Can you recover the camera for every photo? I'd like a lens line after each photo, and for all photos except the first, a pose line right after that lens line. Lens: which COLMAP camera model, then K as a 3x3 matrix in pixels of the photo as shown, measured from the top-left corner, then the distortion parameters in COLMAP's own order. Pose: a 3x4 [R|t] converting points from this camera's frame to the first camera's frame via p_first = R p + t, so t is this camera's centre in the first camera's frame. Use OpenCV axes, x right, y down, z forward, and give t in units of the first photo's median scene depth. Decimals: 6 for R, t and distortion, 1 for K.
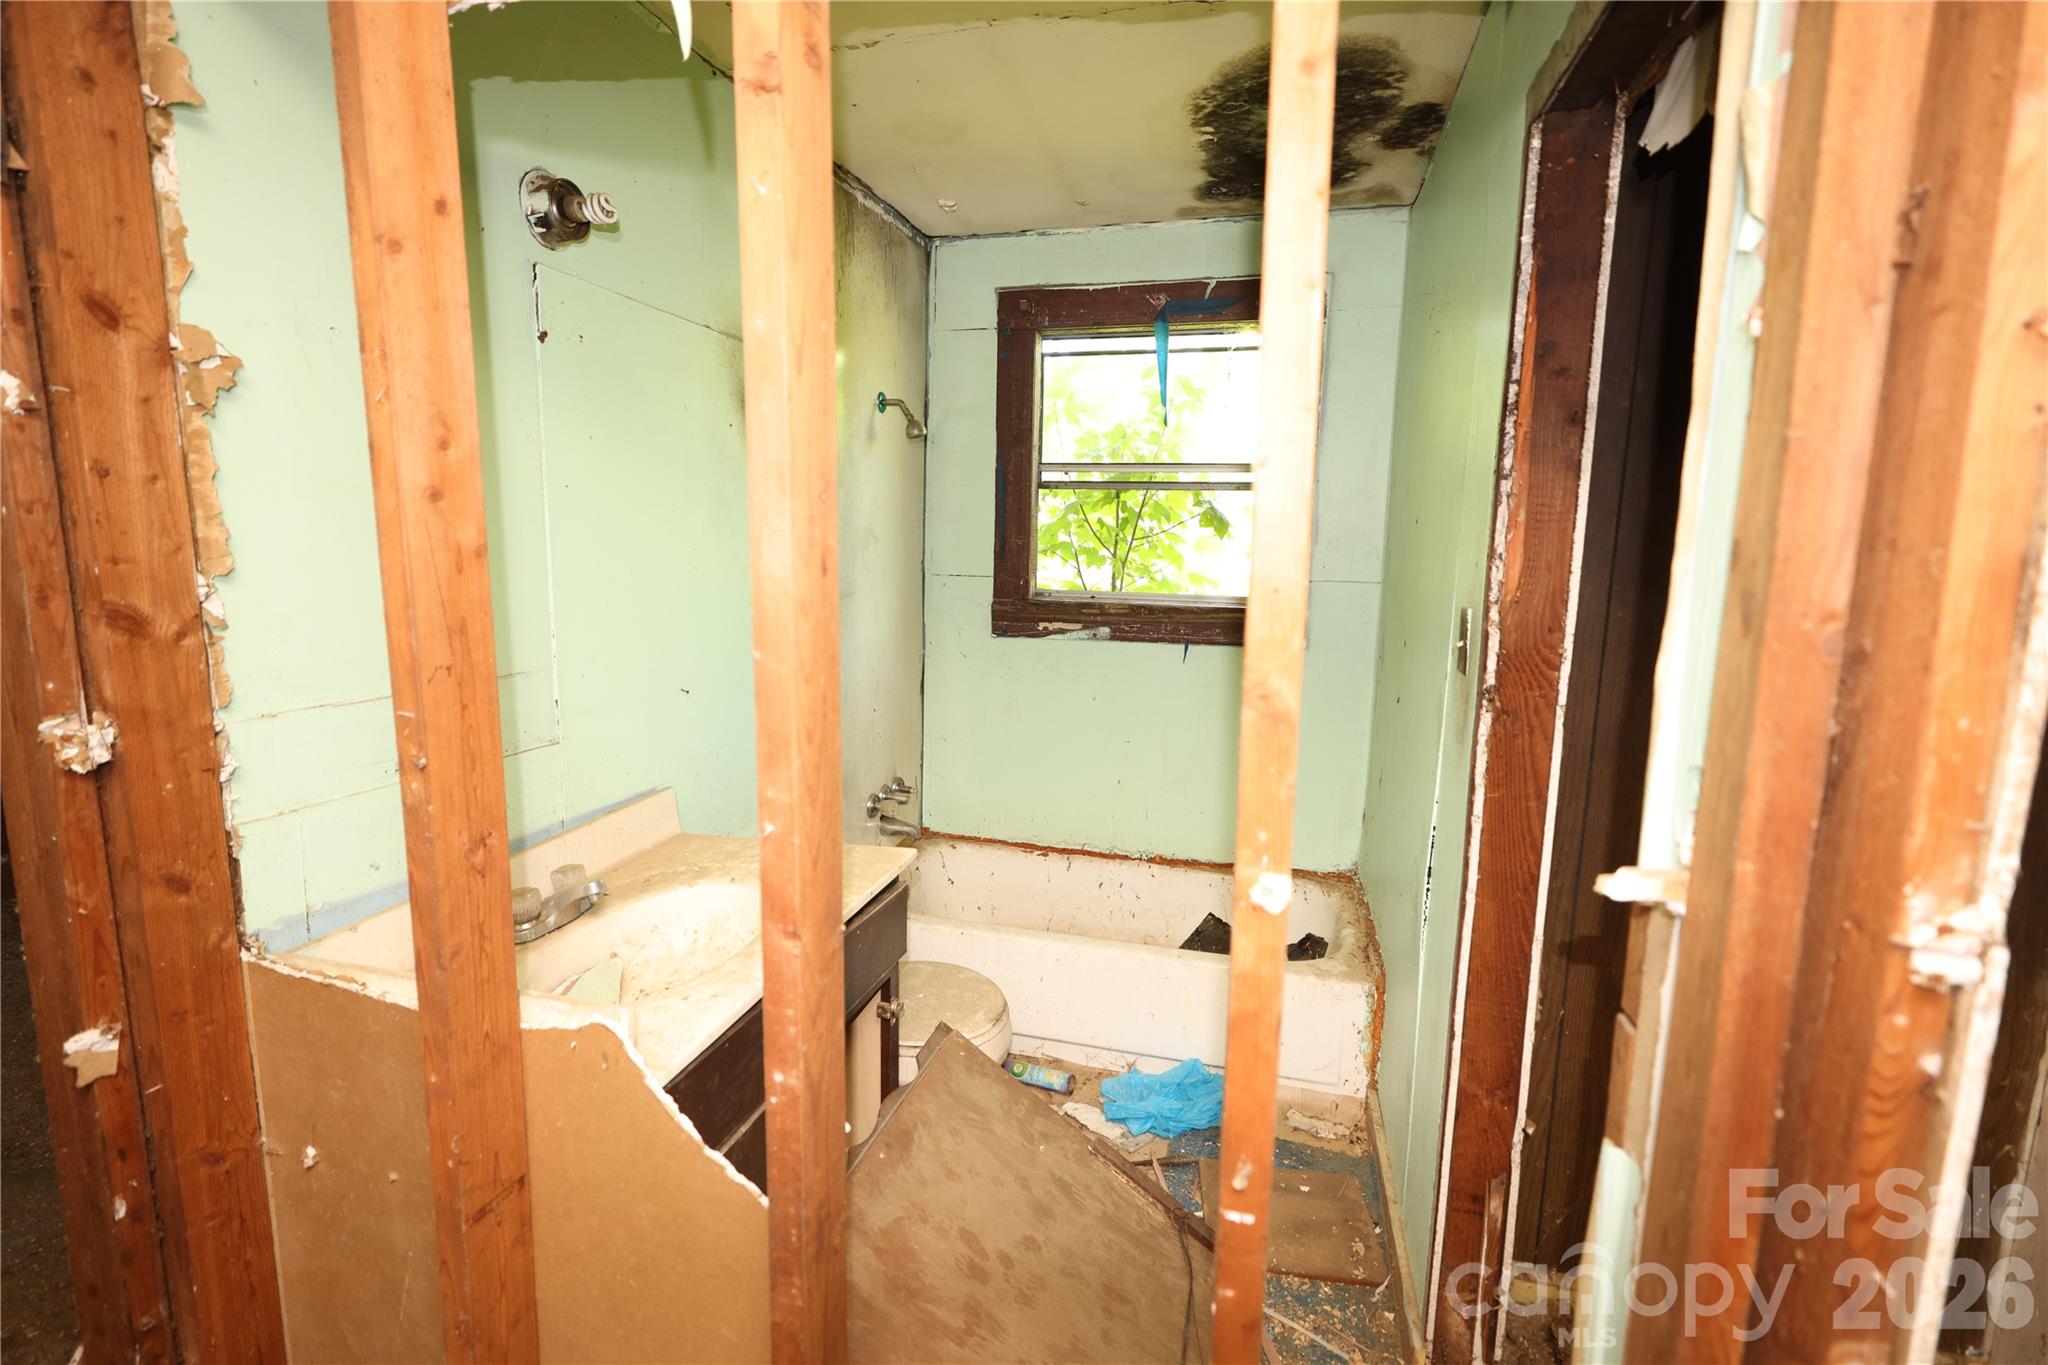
lens RADIAL K [[910.9, 0, 1027.4], [0, 910.9, 675.6], [0, 0, 1]] dist [0.004145, -0.000450]
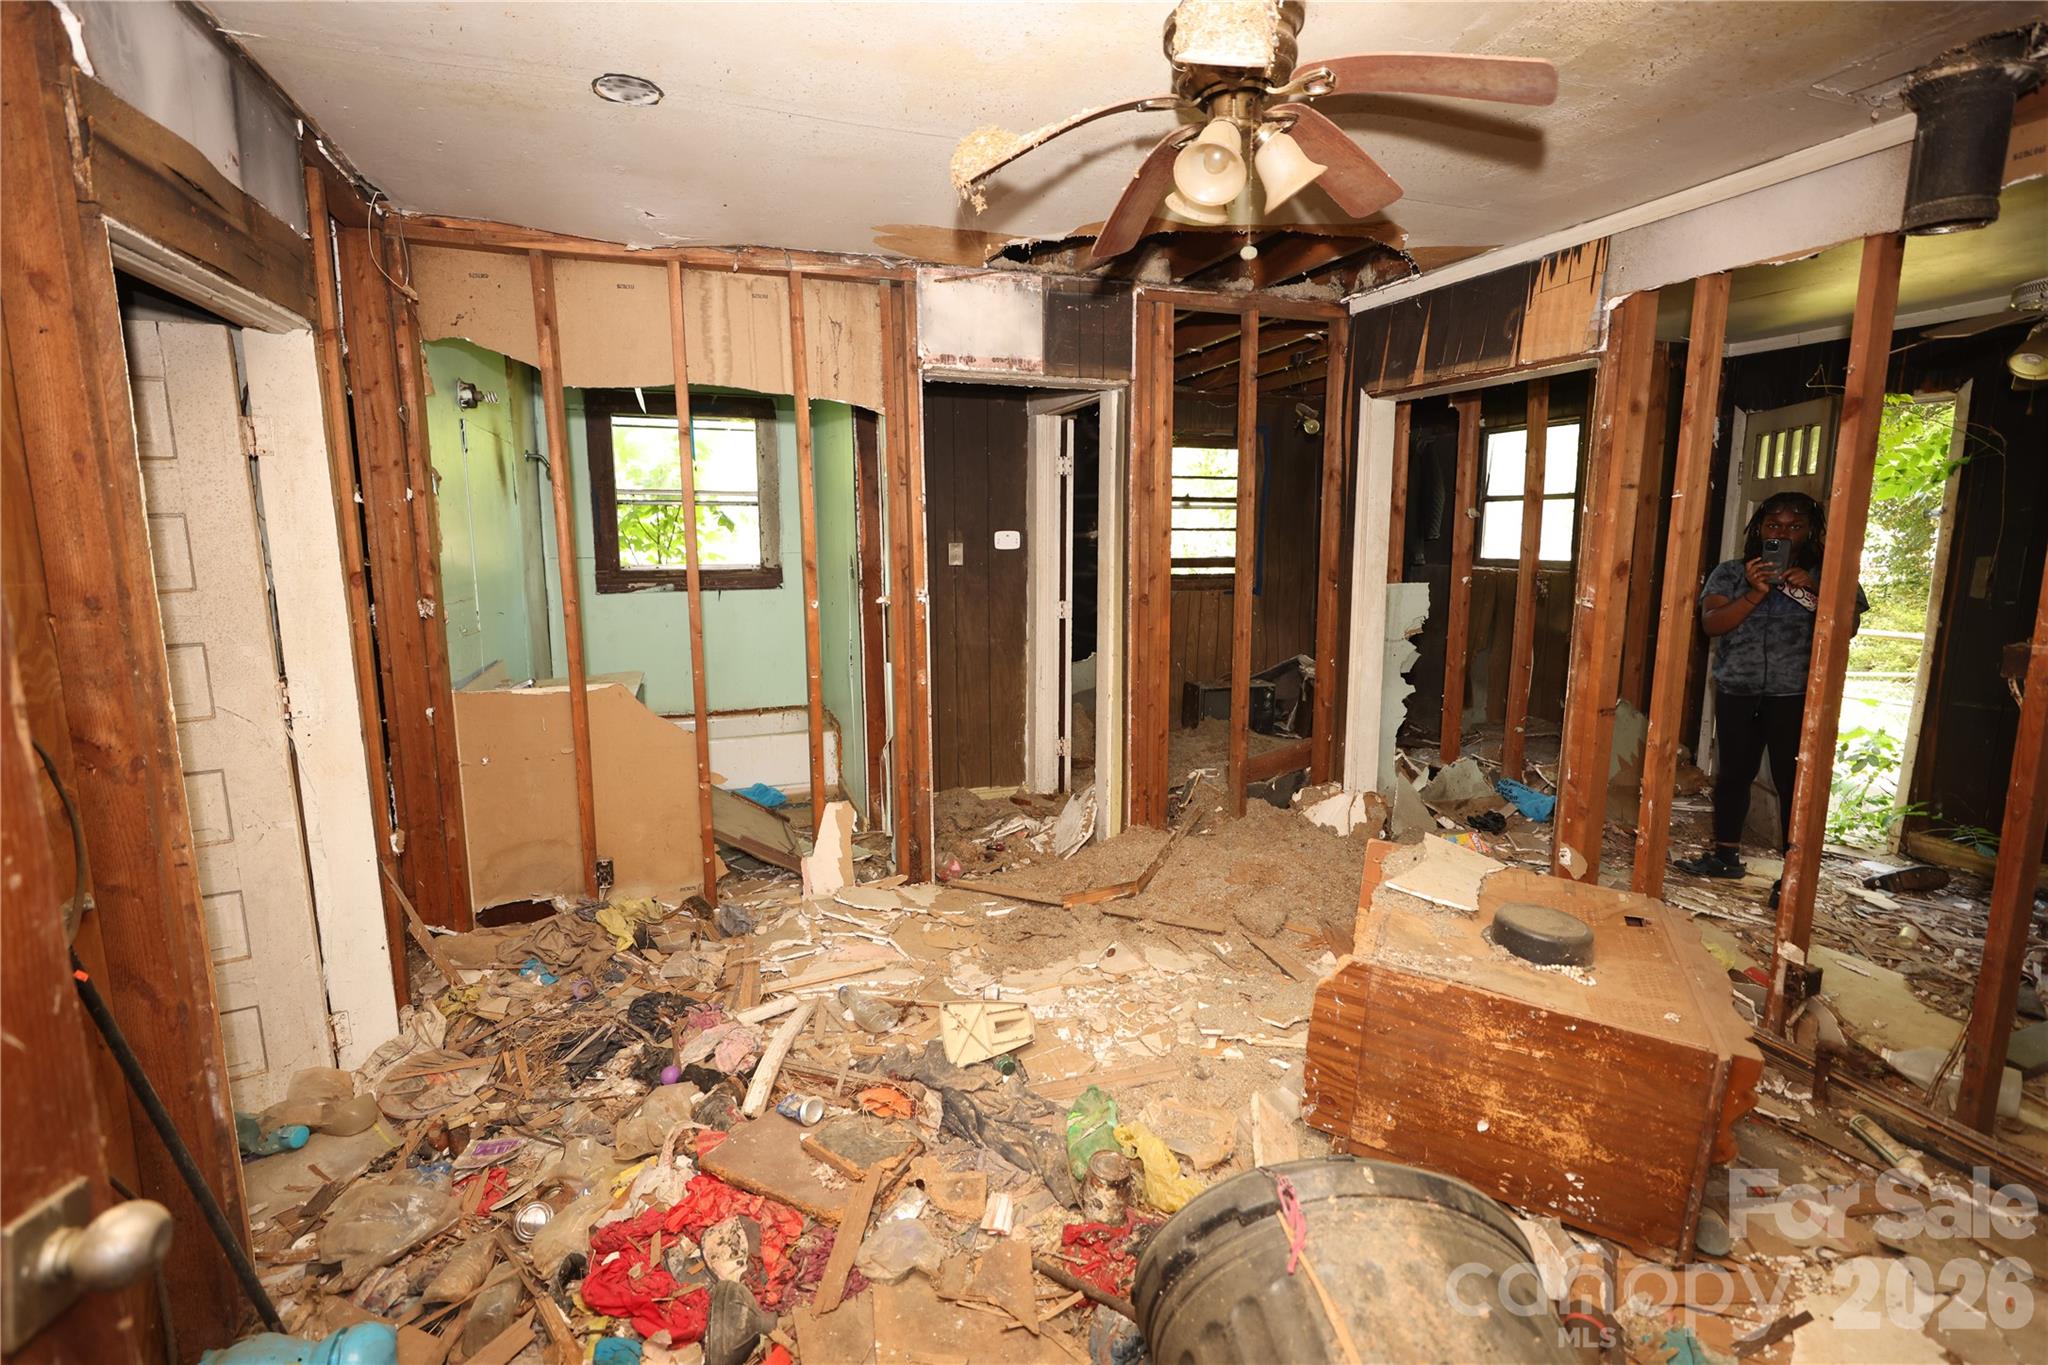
lens RADIAL K [[910.9, 0, 1016.5], [0, 910.9, 665.0], [0, 0, 1]] dist [0.004145, -0.000450]
pose [[0.820745, -0.106335, 0.561311, -0.361868], [0.105018, 0.993864, 0.034721, 0.109735], [-0.561559, 0.030451, 0.826876, -0.811653]]
